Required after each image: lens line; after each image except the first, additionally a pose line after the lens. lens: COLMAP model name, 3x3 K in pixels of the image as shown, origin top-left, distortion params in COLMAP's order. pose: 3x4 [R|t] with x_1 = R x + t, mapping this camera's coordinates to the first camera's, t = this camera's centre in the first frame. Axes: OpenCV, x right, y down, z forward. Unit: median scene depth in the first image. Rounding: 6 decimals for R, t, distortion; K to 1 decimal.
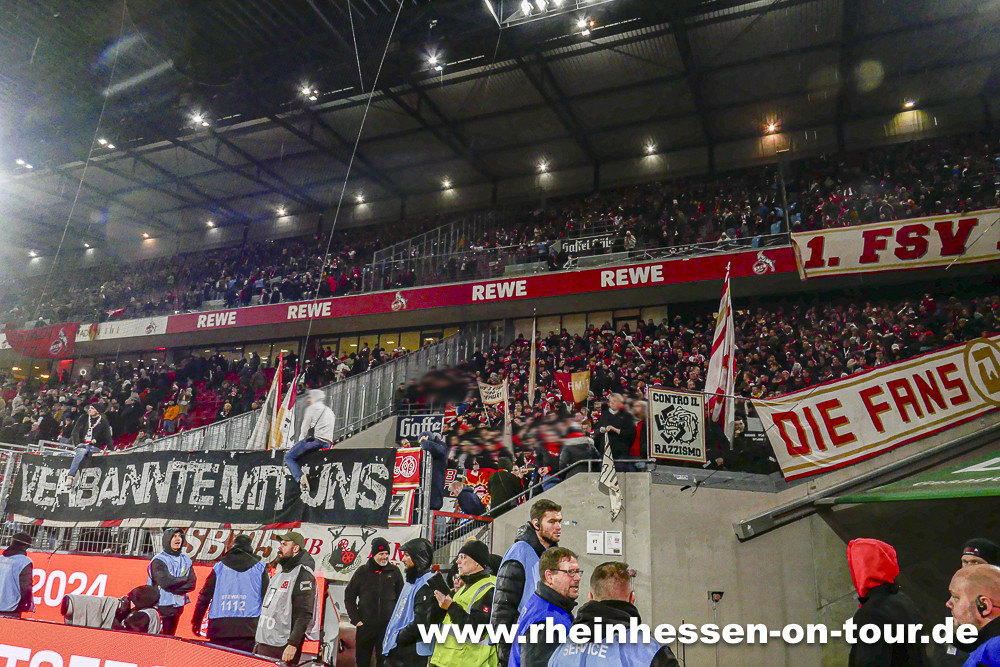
lens RADIAL K [[704.8, 0, 500.0], [0, 704.8, 333.5], [0, 0, 1]] dist [-0.030547, 0.005172]
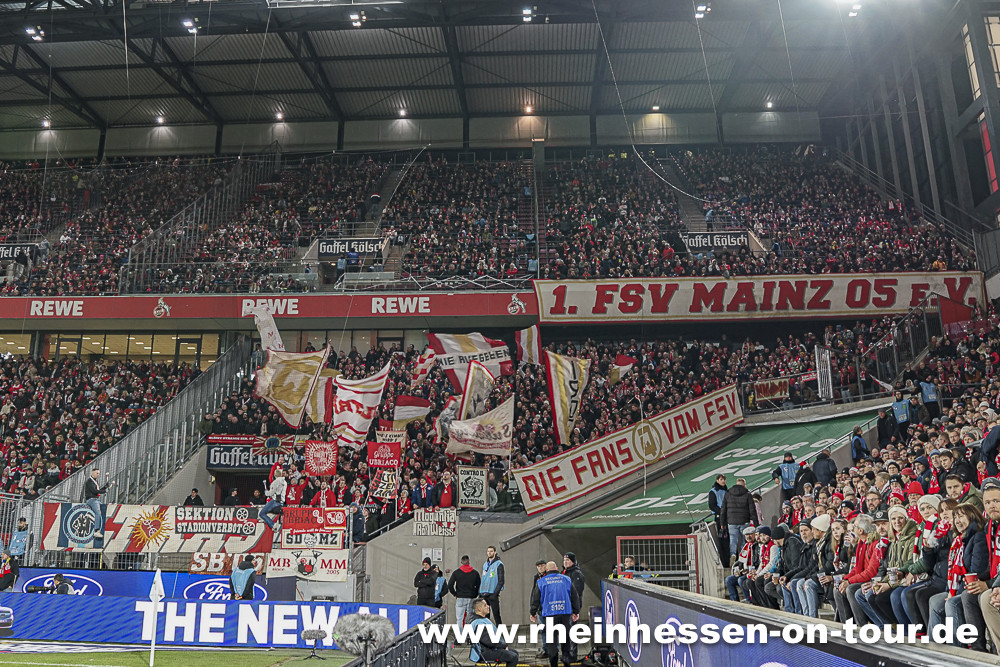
lens RADIAL K [[980.2, 0, 501.3], [0, 980.2, 249.0], [0, 0, 1]] dist [-0.189367, 0.141643]
pose [[0.934119, 0.063271, 0.351311, -0.267187], [-0.060778, 0.997987, -0.018132, -0.199338], [-0.351751, -0.004414, 0.936083, -0.606337]]
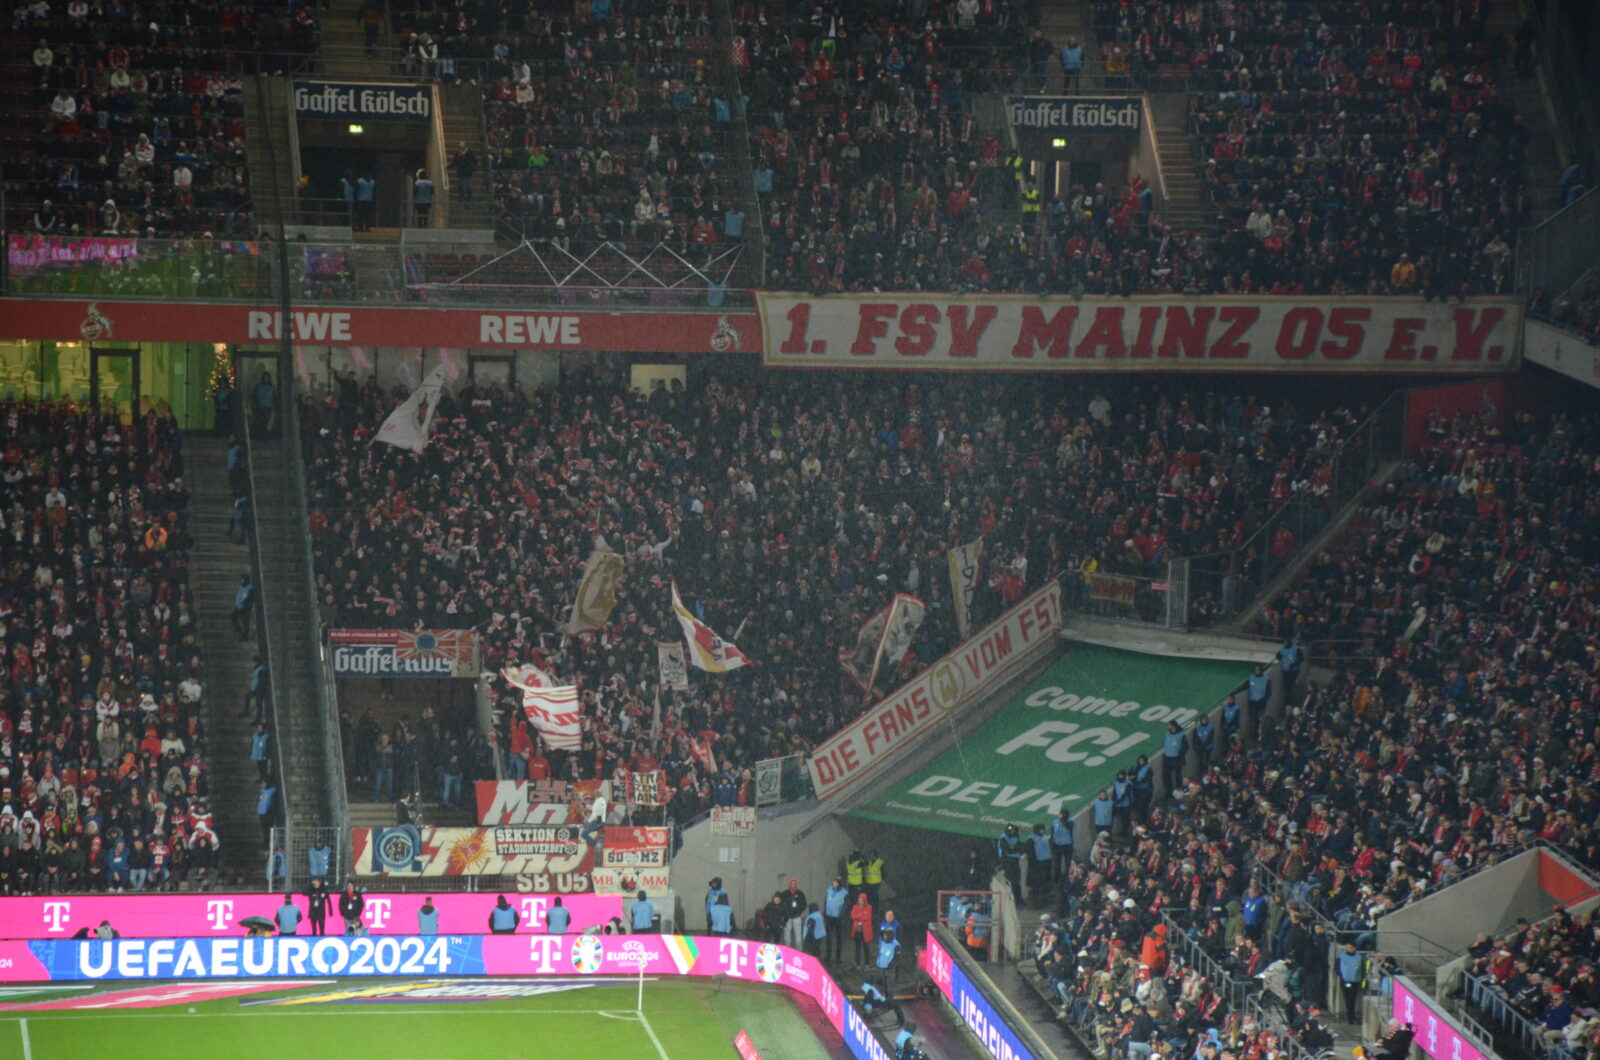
lens RADIAL K [[7025.2, 0, 828.6], [0, 7025.2, 530.7], [0, 0, 1]] dist [1.109559, -0.499021]
pose [[0.858771, -0.087642, 0.504808, -3.728419], [-0.138685, 0.908719, 0.393696, -3.264119], [-0.493233, -0.408104, 0.768227, -5.430727]]
